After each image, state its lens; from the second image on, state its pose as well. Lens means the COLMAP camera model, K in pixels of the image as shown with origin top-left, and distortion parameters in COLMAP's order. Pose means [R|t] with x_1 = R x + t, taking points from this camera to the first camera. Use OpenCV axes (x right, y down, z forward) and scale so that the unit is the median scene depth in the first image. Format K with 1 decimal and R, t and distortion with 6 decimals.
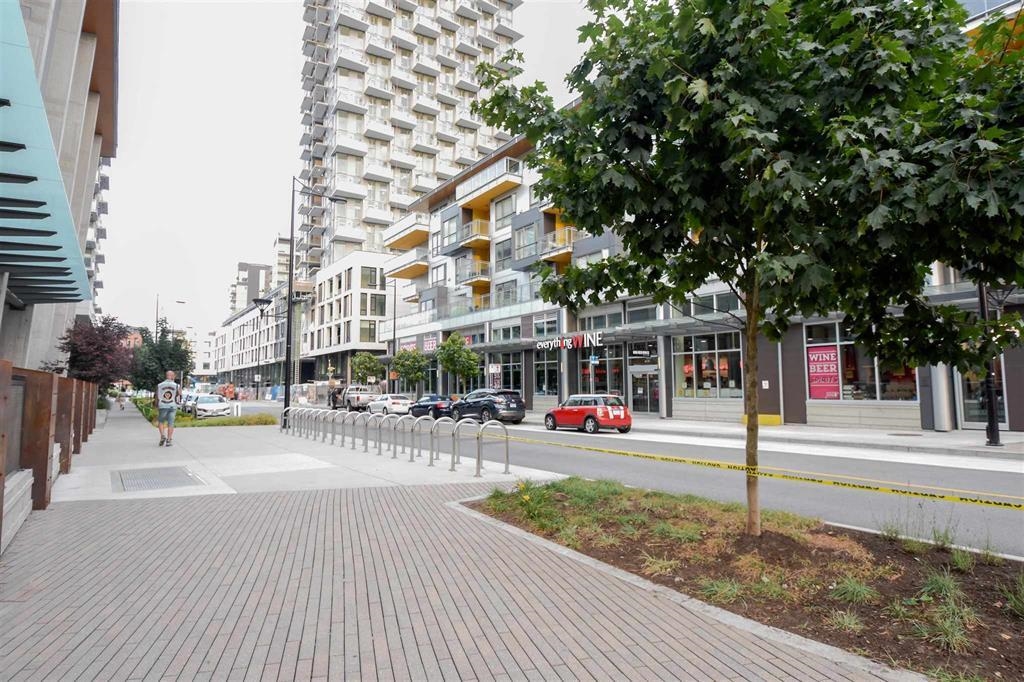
lens RADIAL K [[609.8, 0, 516.9], [0, 609.8, 337.6], [0, 0, 1]] dist [0.034958, -0.033107]
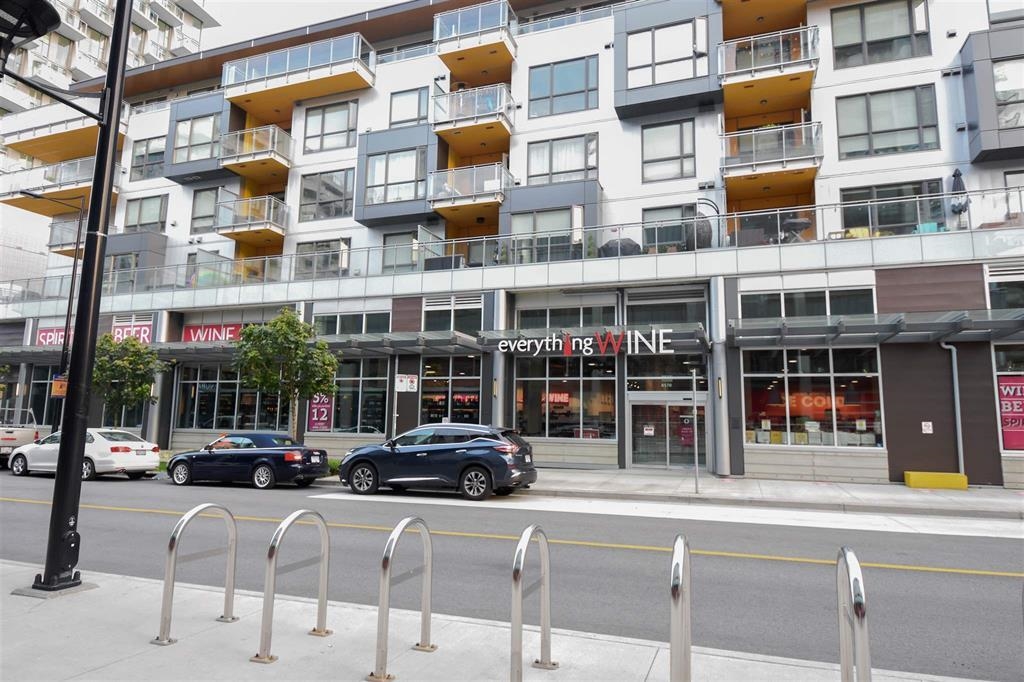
lens RADIAL K [[609.8, 0, 516.9], [0, 609.8, 337.6], [0, 0, 1]] dist [0.034958, -0.033107]
pose [[0.798634, 0.094896, 0.594289, -0.218295], [-0.067463, 0.995382, -0.068283, 0.031859], [-0.598024, 0.014440, 0.801348, 0.421016]]
